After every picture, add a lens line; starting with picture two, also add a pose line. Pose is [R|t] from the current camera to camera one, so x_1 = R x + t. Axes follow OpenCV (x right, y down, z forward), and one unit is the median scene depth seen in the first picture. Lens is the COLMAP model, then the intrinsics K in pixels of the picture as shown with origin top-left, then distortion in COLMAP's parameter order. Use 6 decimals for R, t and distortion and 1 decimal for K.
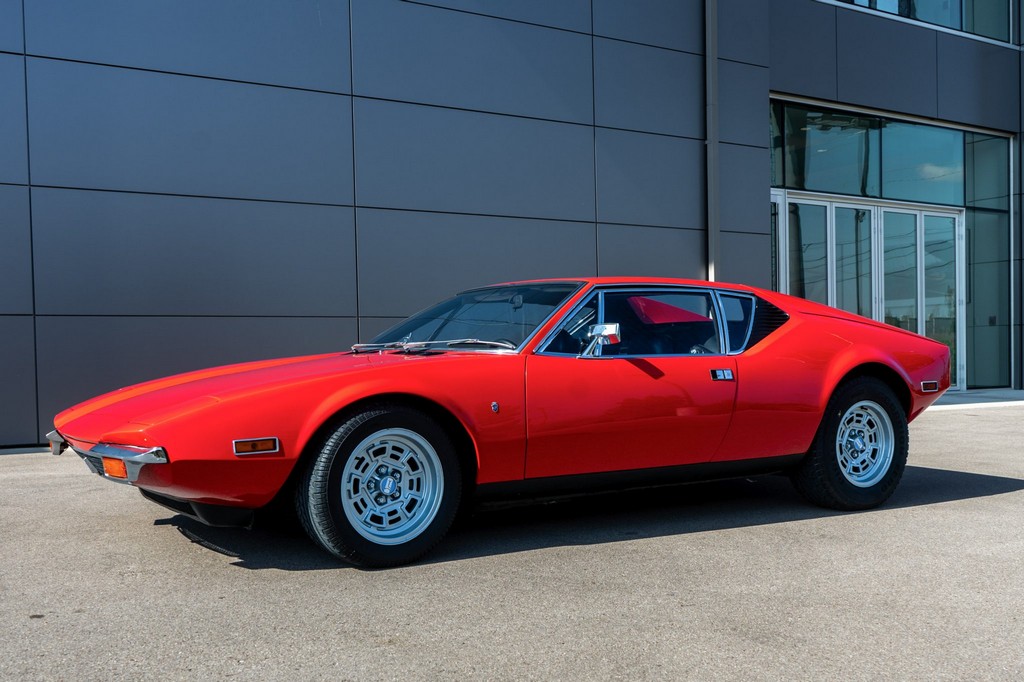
lens RADIAL K [[1106.9, 0, 546.8], [0, 1106.9, 389.8], [0, 0, 1]] dist [-0.012057, 0.022581]
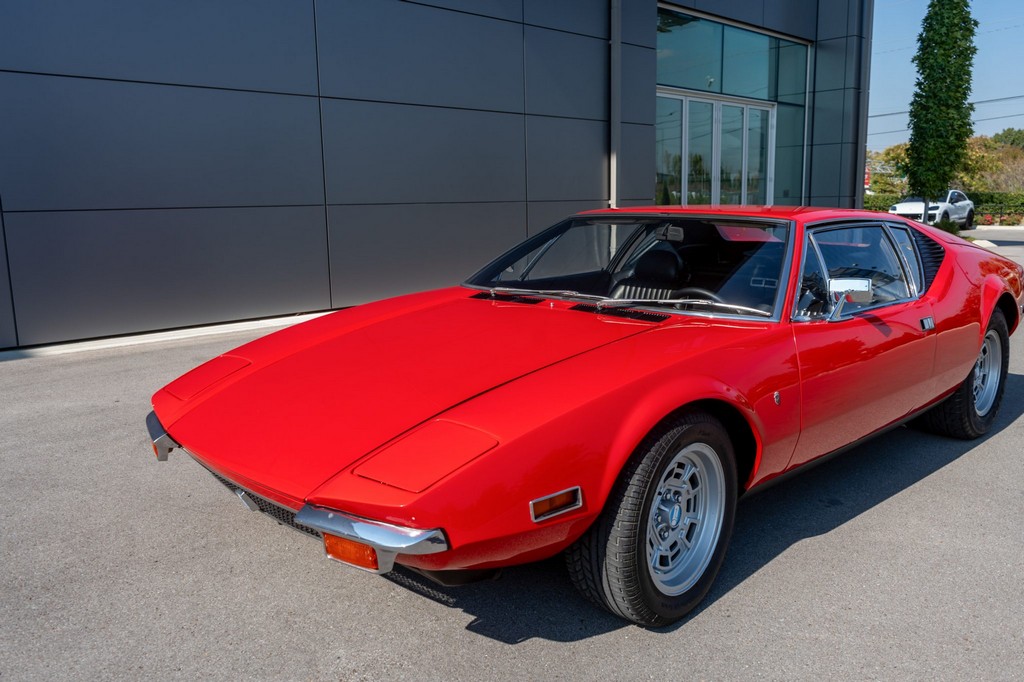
lens RADIAL K [[814.4, 0, 512.0], [0, 814.4, 341.0], [0, 0, 1]] dist [0.003005, 0.004394]
pose [[0.982886, -0.031035, 0.181584, -0.313798], [0.005445, 0.990170, 0.139761, -0.100014], [-0.184136, -0.136380, 0.973393, 0.434293]]
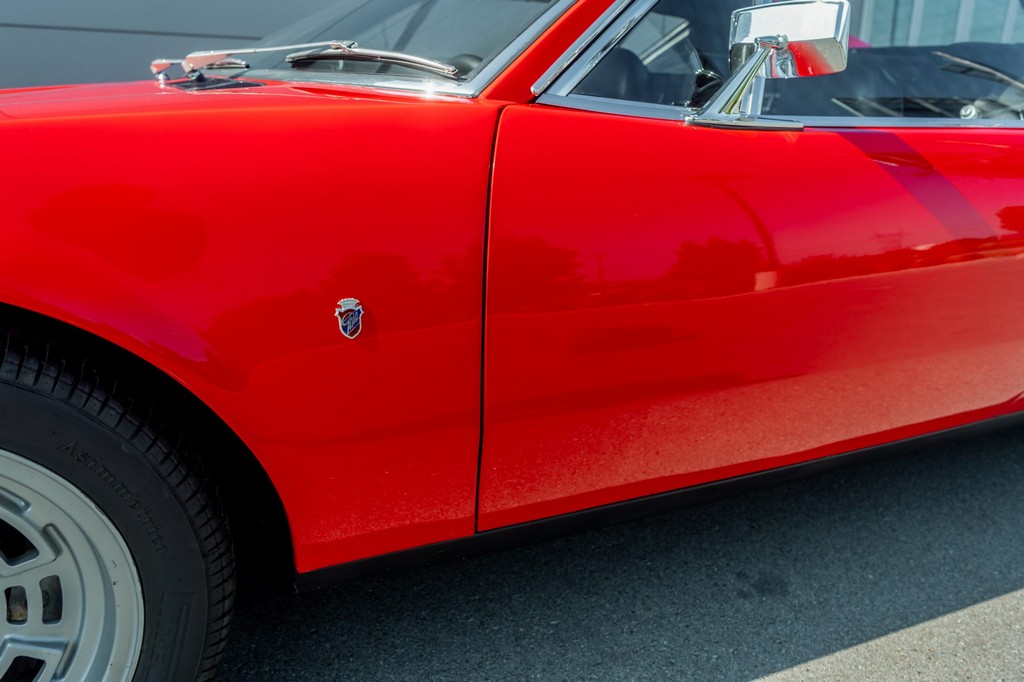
lens RADIAL K [[814.4, 0, 512.0], [0, 814.4, 341.0], [0, 0, 1]] dist [0.003005, 0.004394]
pose [[0.993696, 0.070343, -0.087296, 0.004635], [-0.045910, 0.965702, 0.255563, -0.025588], [0.102279, -0.249944, 0.962843, 0.764594]]
